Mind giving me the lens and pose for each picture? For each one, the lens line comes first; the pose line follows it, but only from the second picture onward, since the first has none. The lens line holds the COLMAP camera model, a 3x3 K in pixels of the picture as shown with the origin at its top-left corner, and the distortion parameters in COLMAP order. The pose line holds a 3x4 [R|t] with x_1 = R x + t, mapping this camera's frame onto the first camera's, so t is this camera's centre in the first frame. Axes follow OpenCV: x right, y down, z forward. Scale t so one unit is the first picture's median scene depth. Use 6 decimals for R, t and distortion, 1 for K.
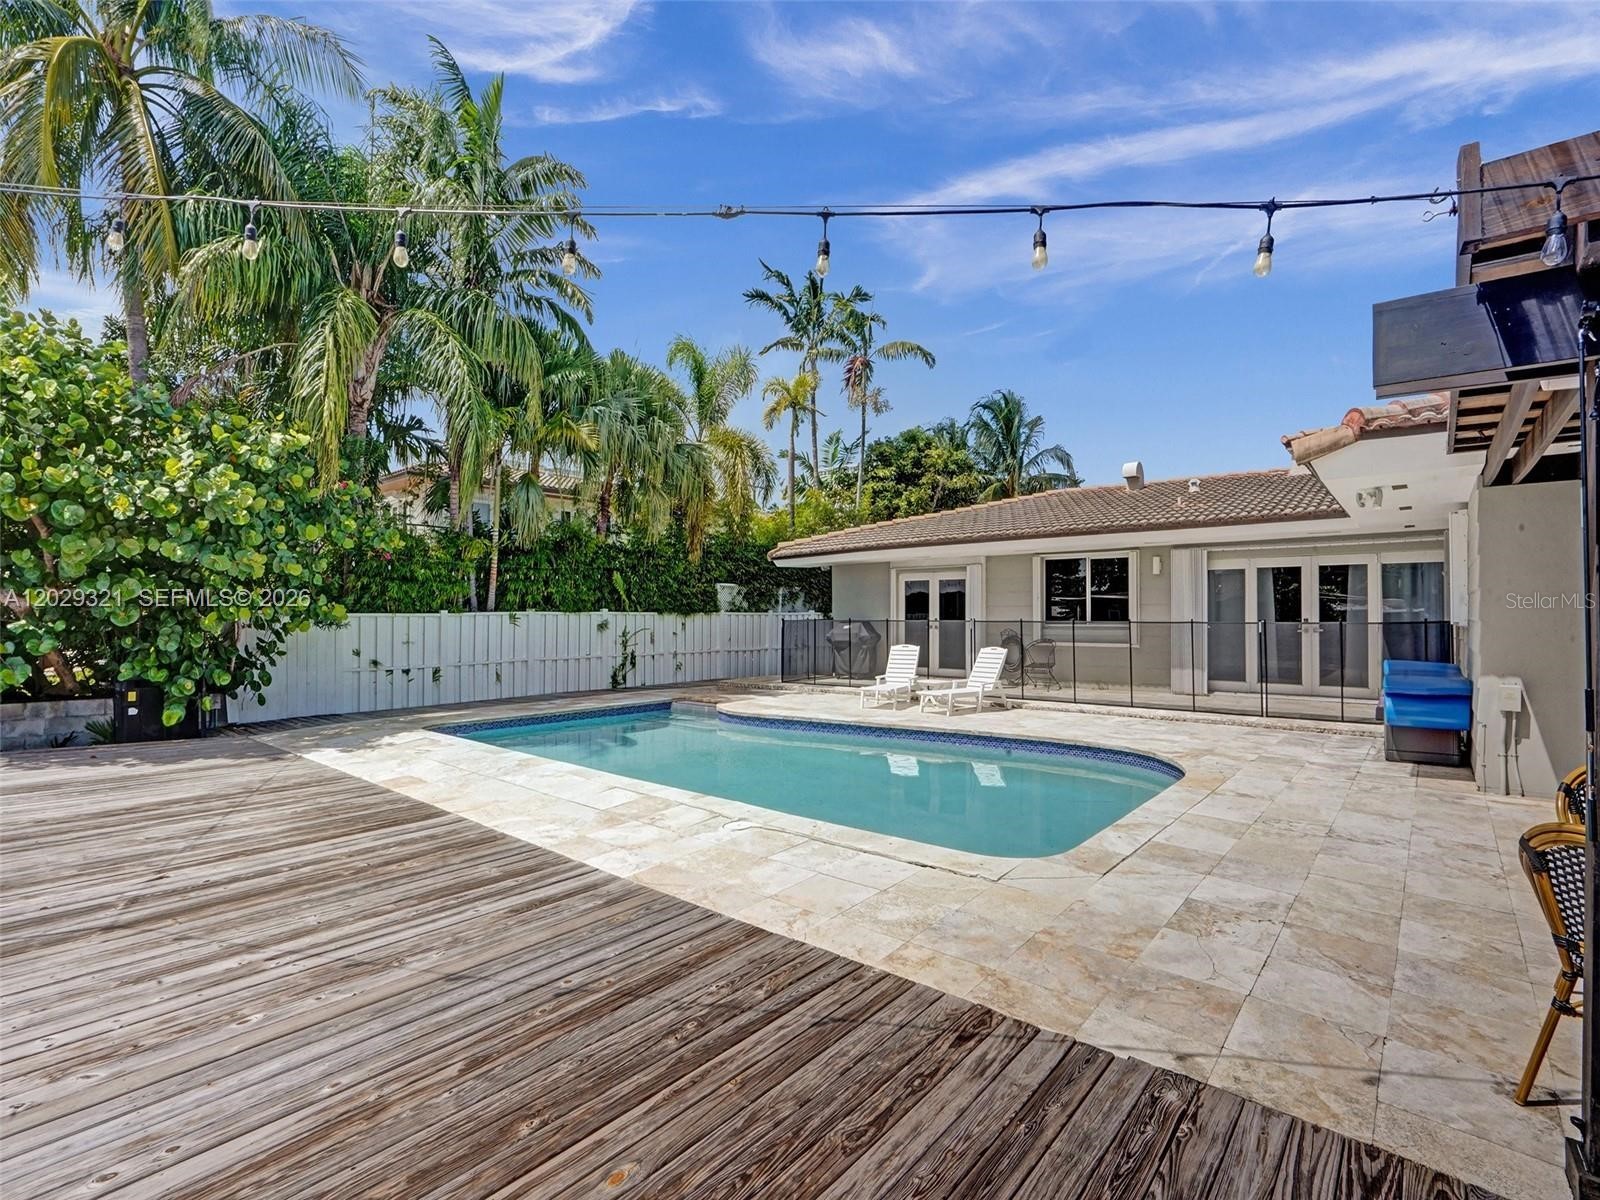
lens RADIAL K [[745.6, 0, 796.4], [0, 745.6, 612.6], [0, 0, 1]] dist [-0.017107, -0.000641]
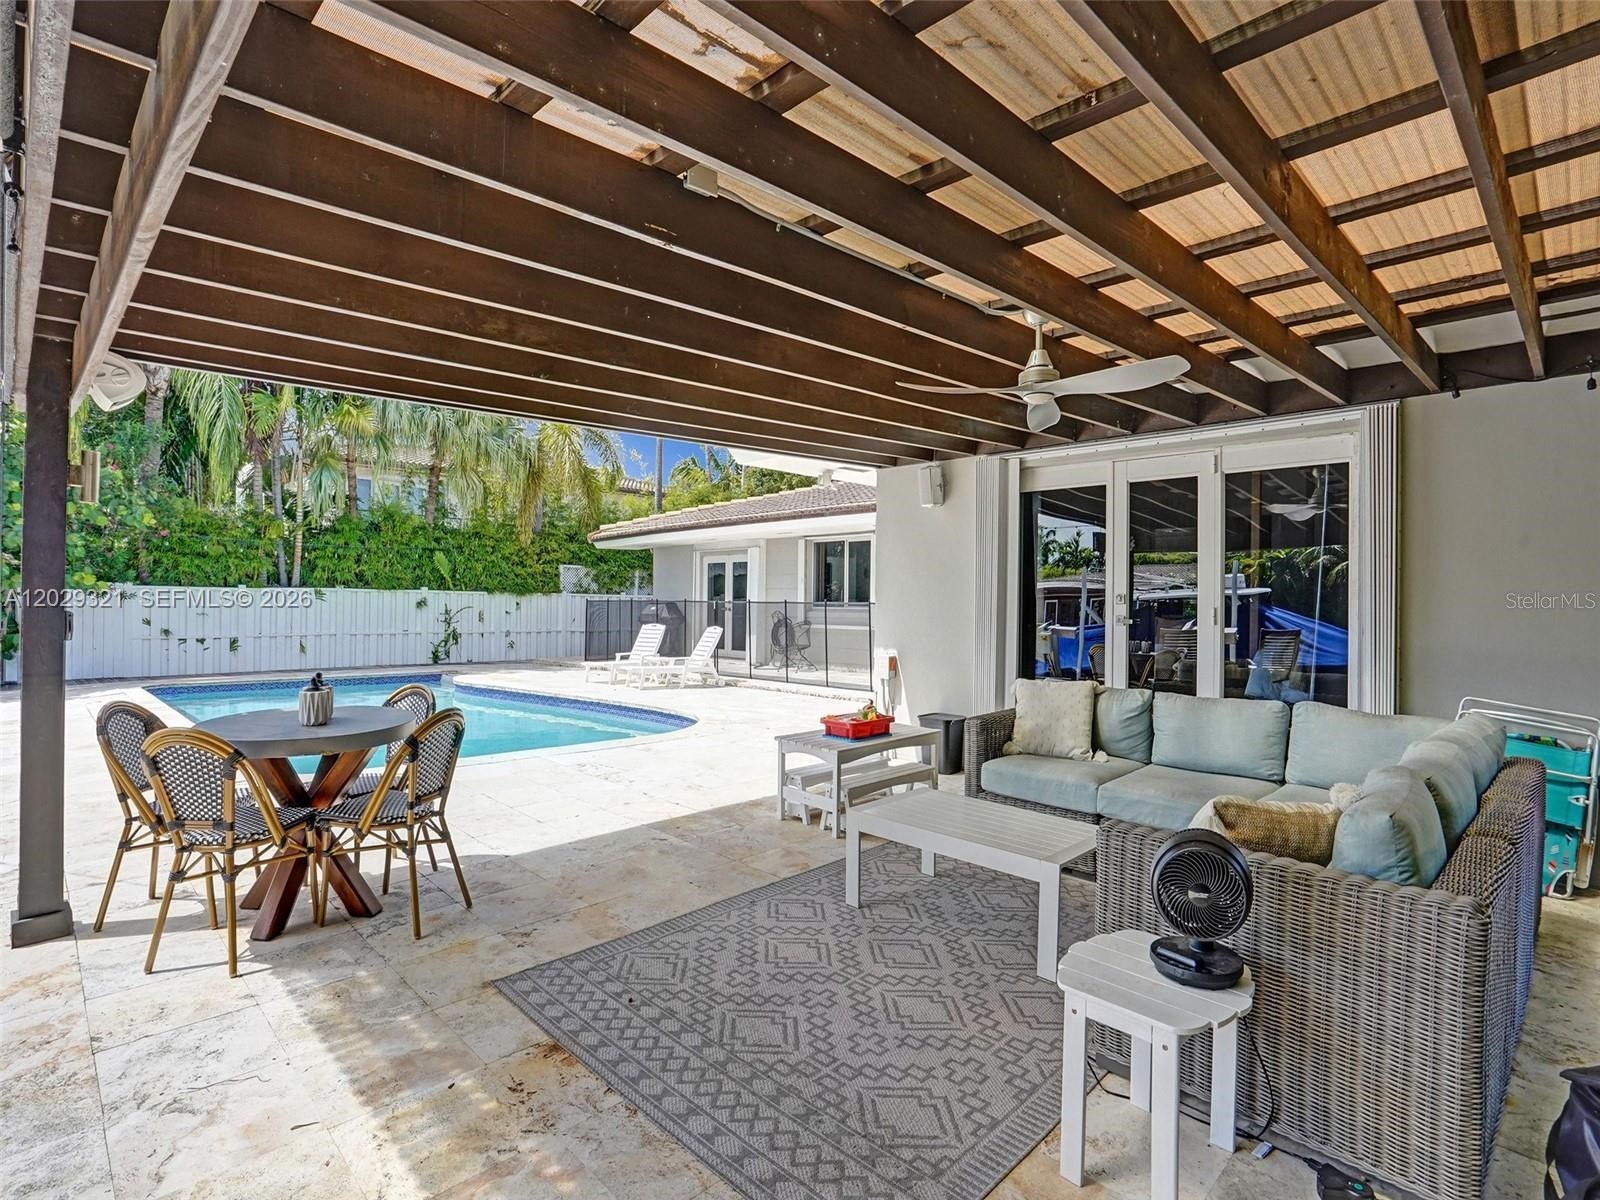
lens RADIAL K [[793.3, 0, 799.2], [0, 793.3, 599.2], [0, 0, 1]] dist [0.001222, 0.000126]
pose [[0.996206, 0.014313, -0.085837, 0.372627], [-0.014833, 0.999875, -0.005420, 0.010709], [0.085749, 0.006673, 0.996294, -0.062286]]
